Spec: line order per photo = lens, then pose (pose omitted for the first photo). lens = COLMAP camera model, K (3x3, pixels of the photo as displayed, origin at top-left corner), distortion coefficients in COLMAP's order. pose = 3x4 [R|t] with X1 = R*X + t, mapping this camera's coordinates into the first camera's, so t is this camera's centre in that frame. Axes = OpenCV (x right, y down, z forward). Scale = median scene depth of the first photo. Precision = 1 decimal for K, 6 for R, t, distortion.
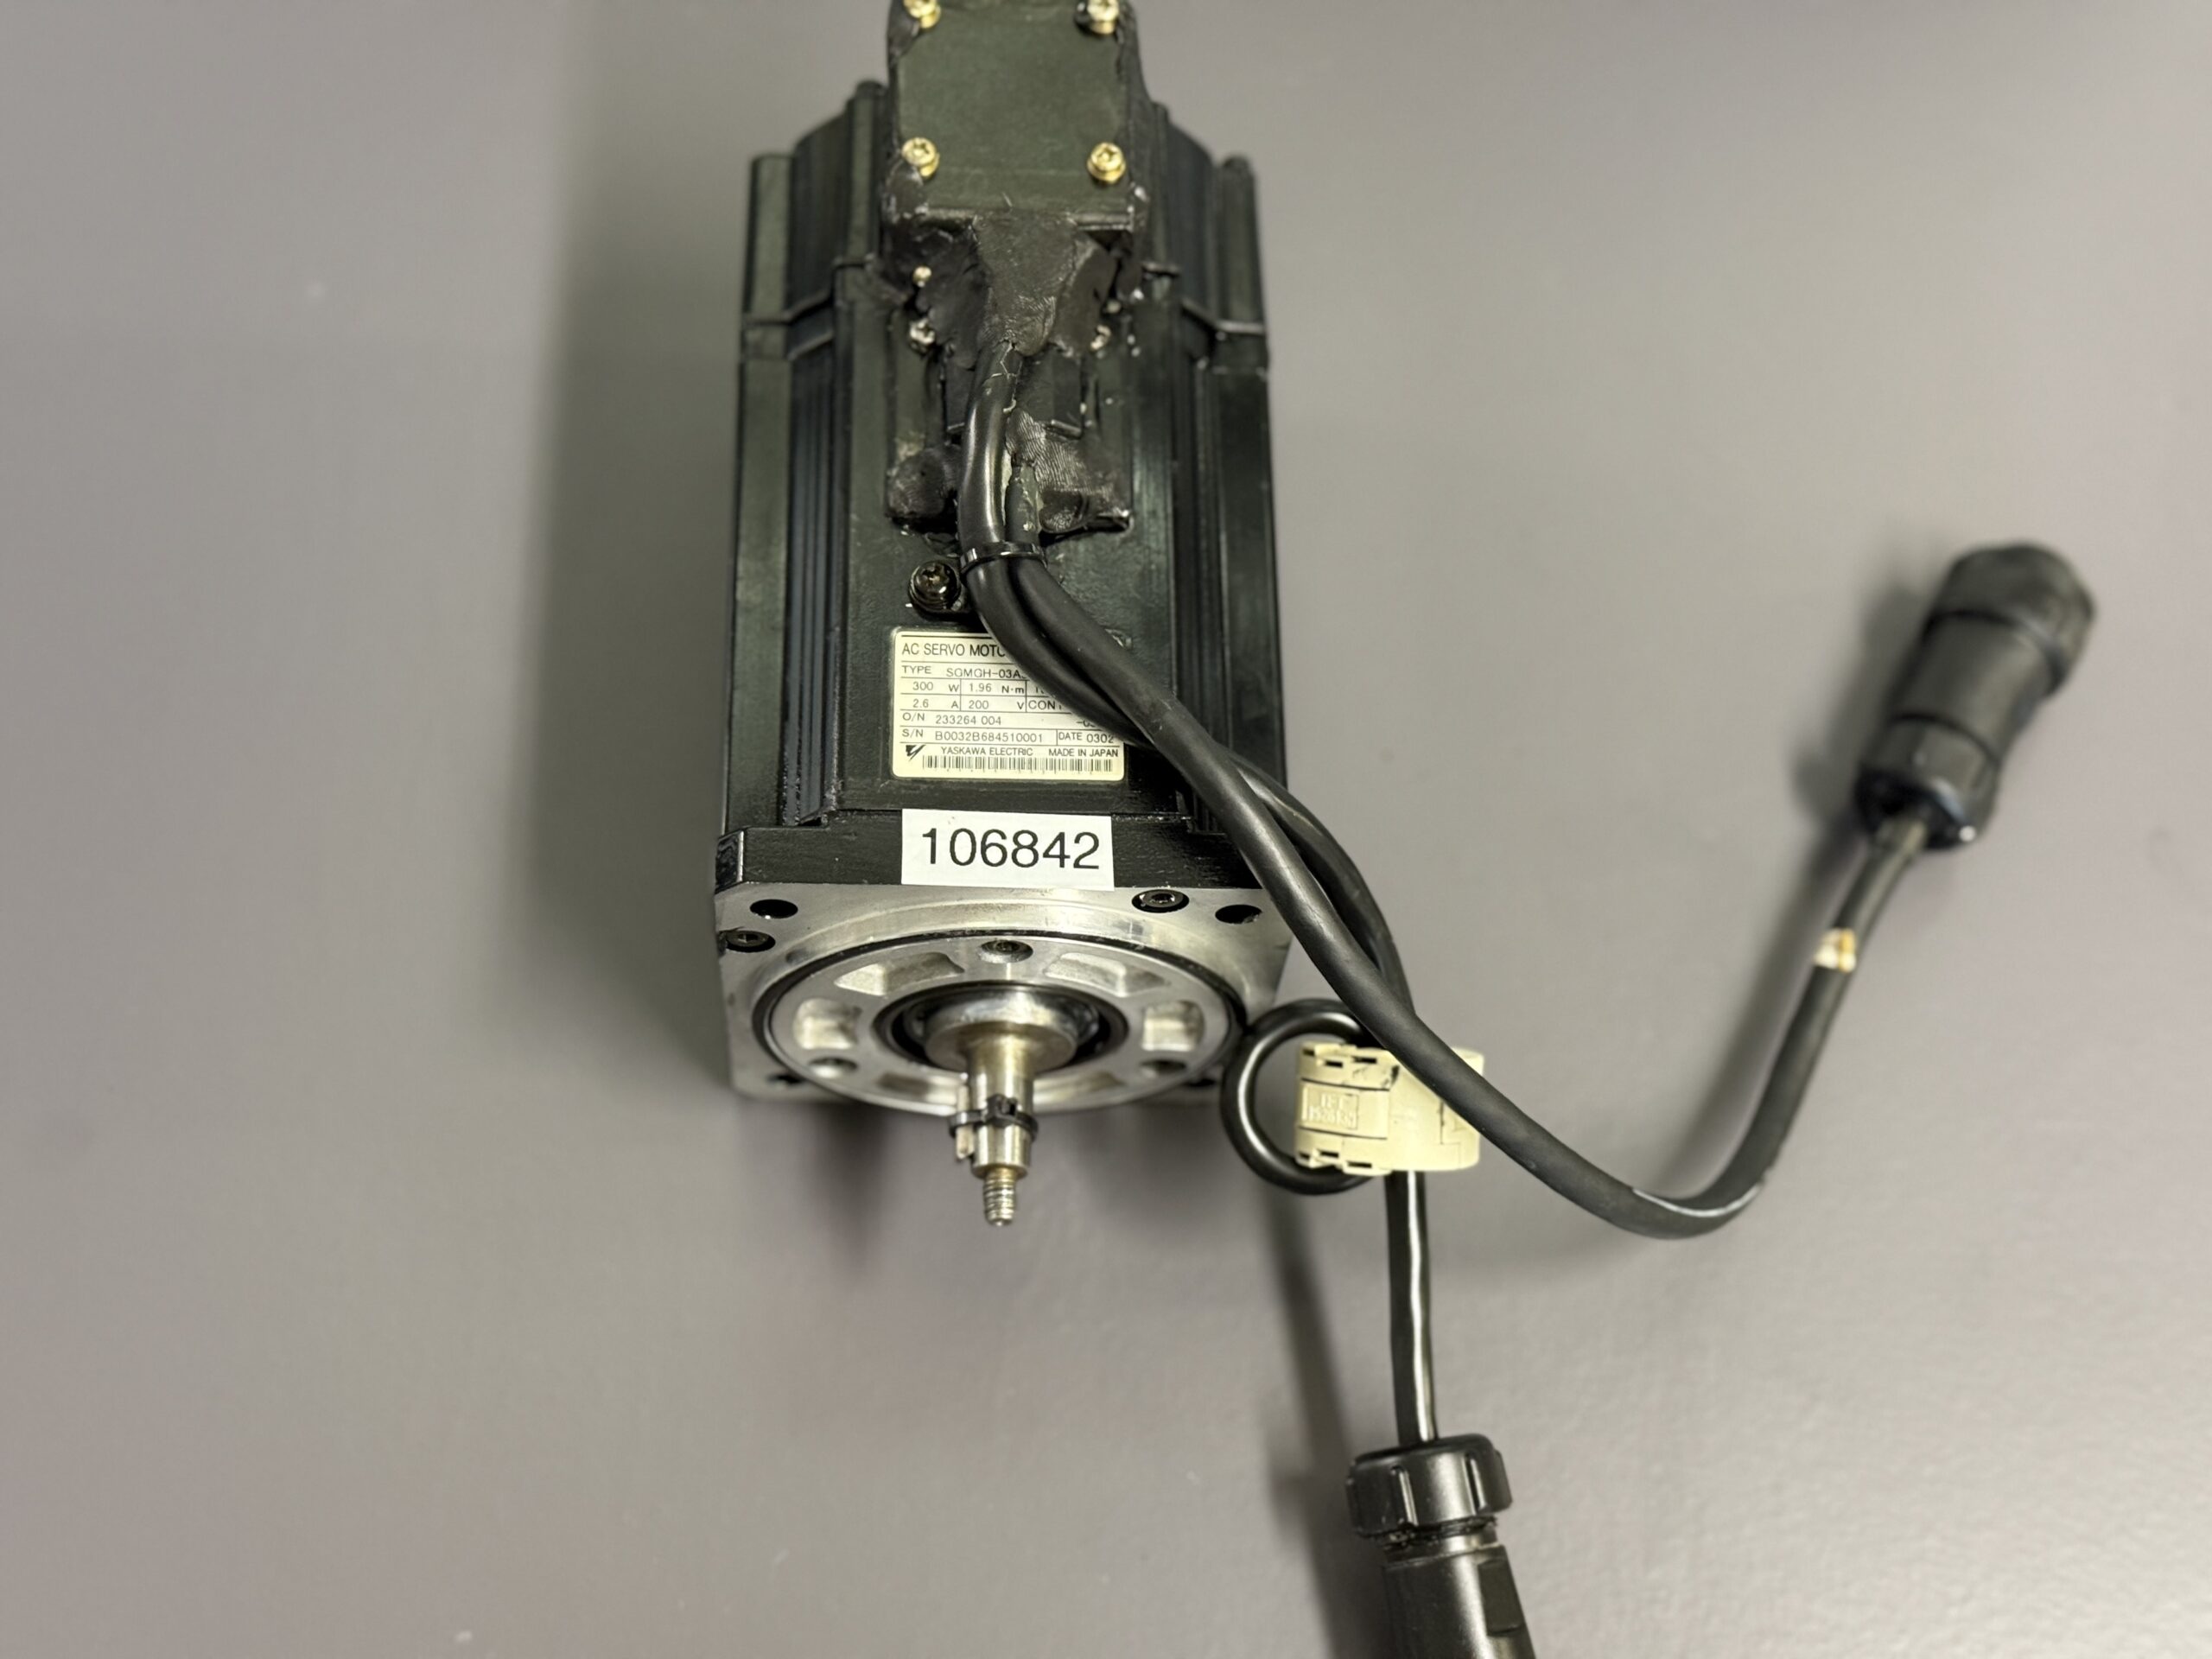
lens RADIAL K [[3414.2, 0, 1107.2], [0, 3414.2, 830.9], [0, 0, 1]] dist [0.106386, 0.000000]
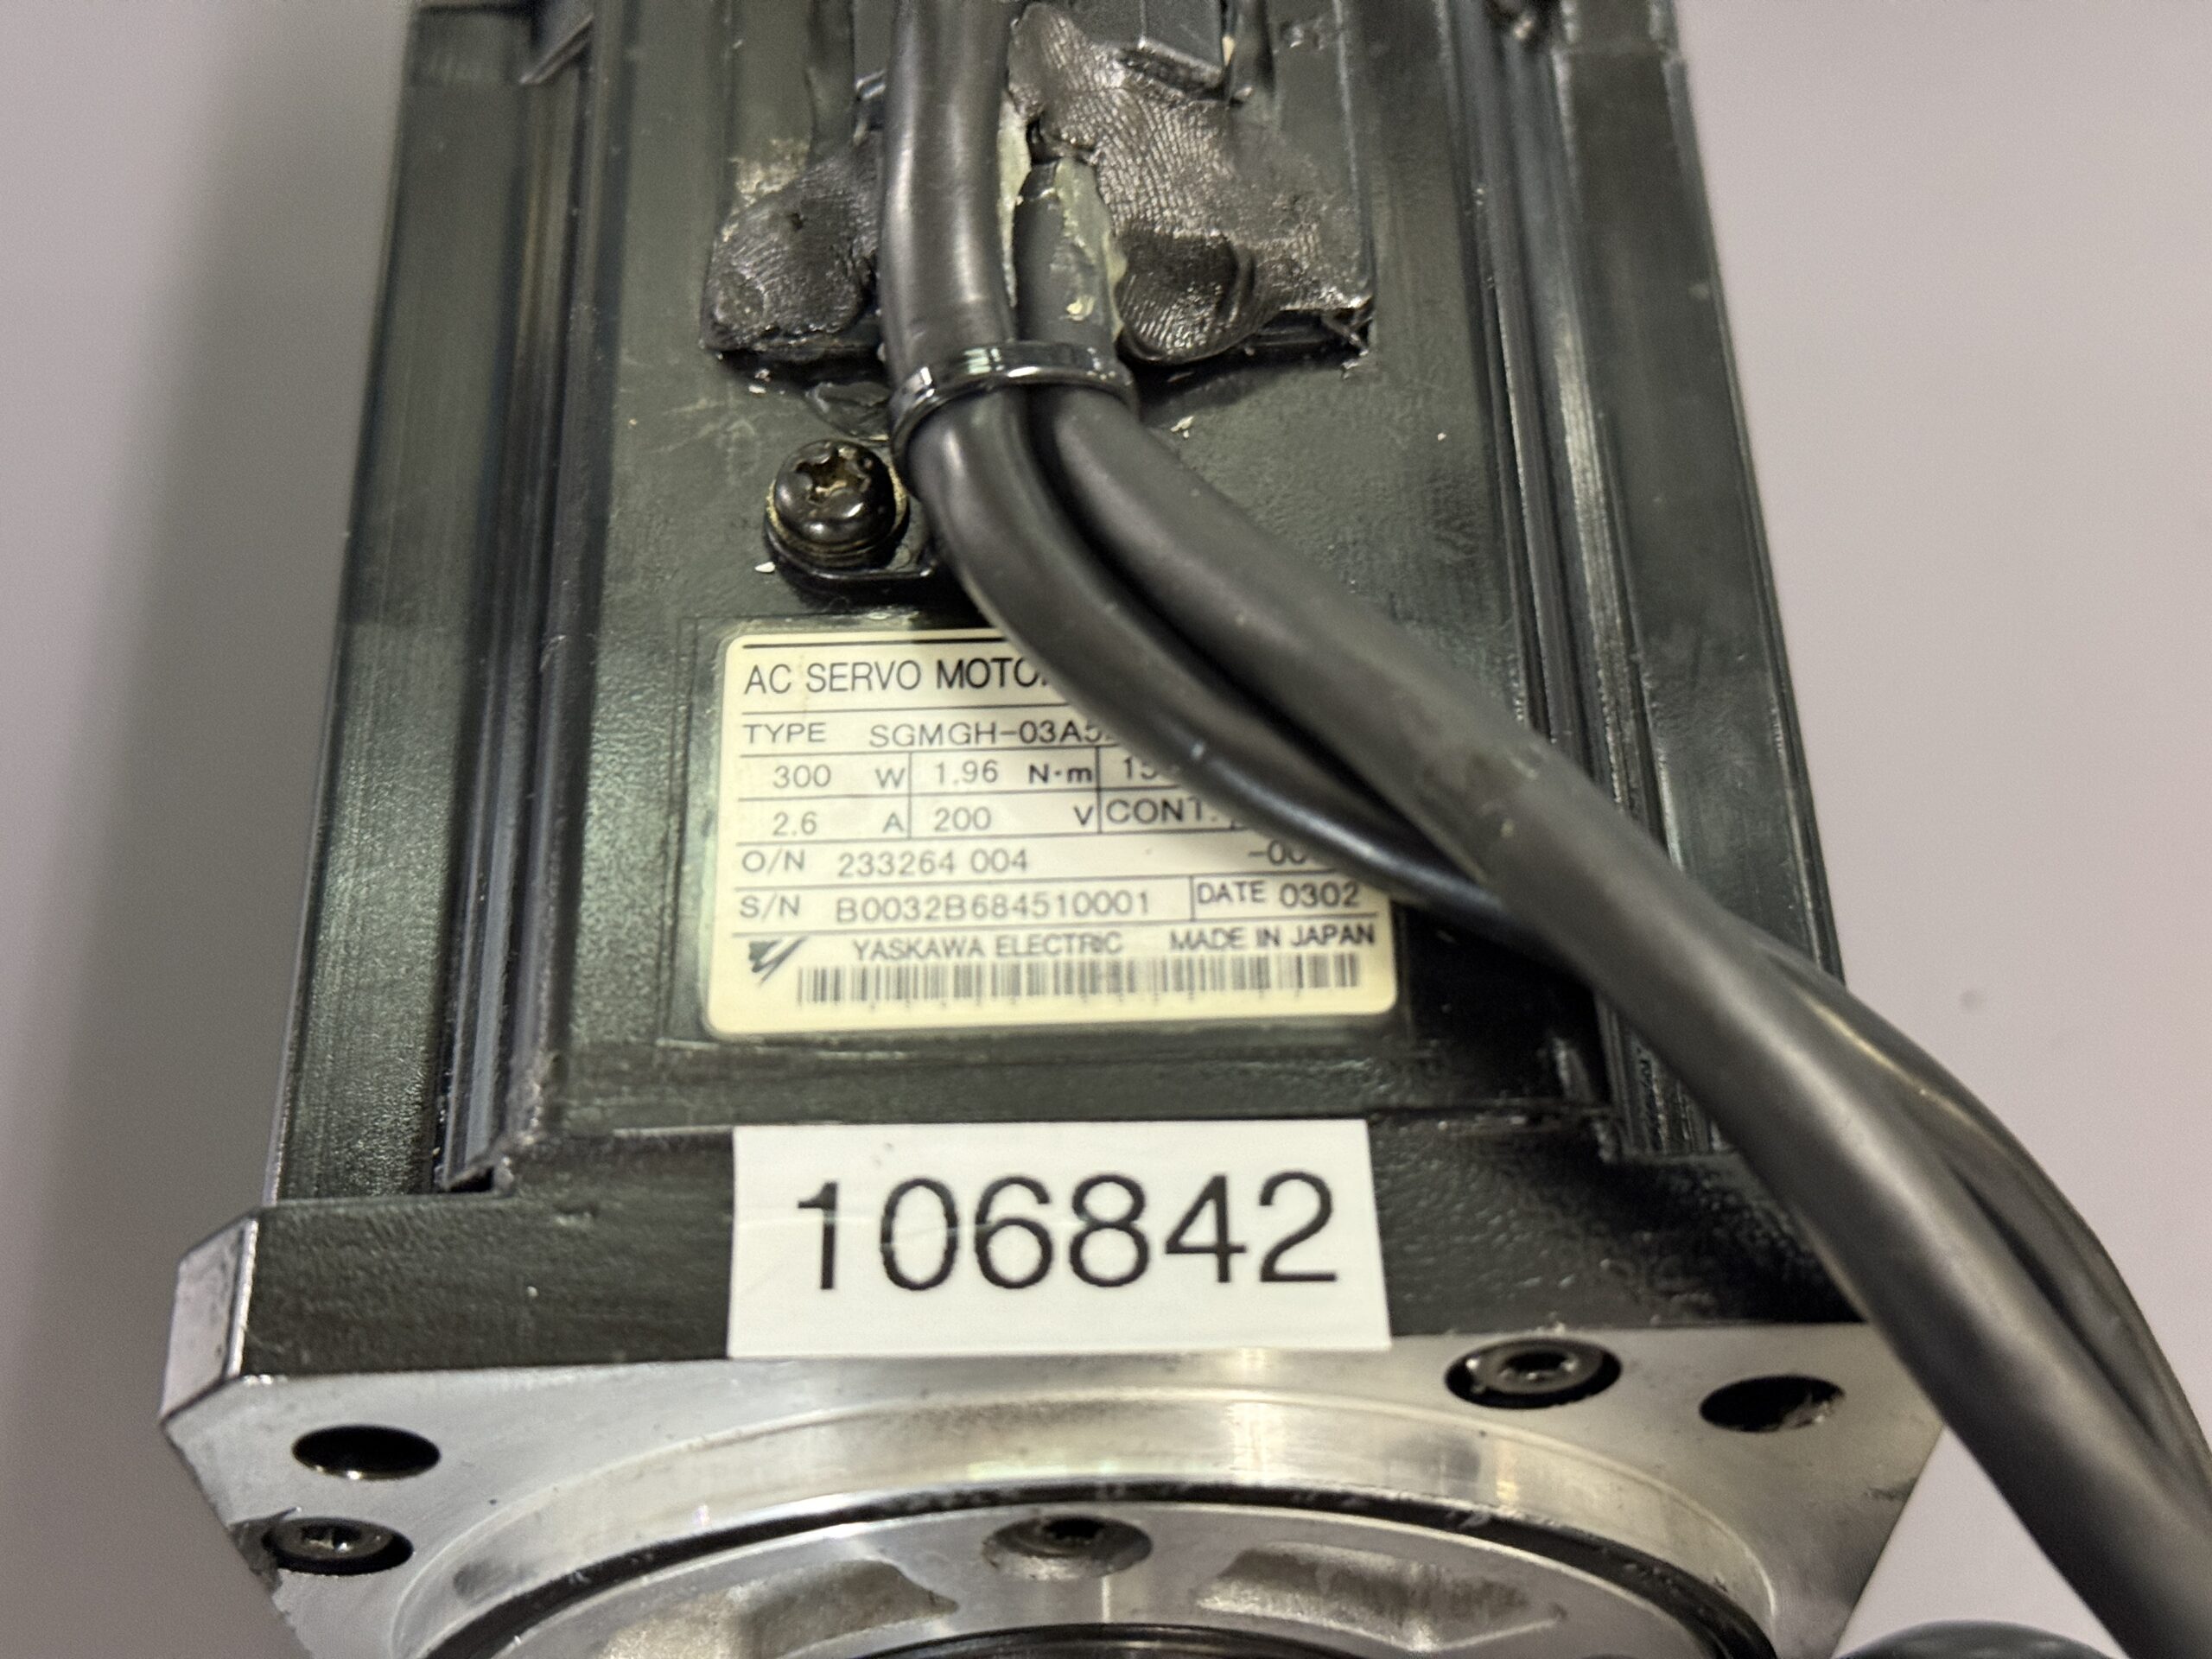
lens RADIAL K [[3414.2, 0, 1104.0], [0, 3414.2, 822.5], [0, 0, 1]] dist [0.106386, 0.000000]
pose [[0.996674, -0.054823, -0.060287, -0.002535], [0.046672, 0.990525, -0.129160, 0.008674], [0.066797, 0.125917, 0.989789, 0.661626]]
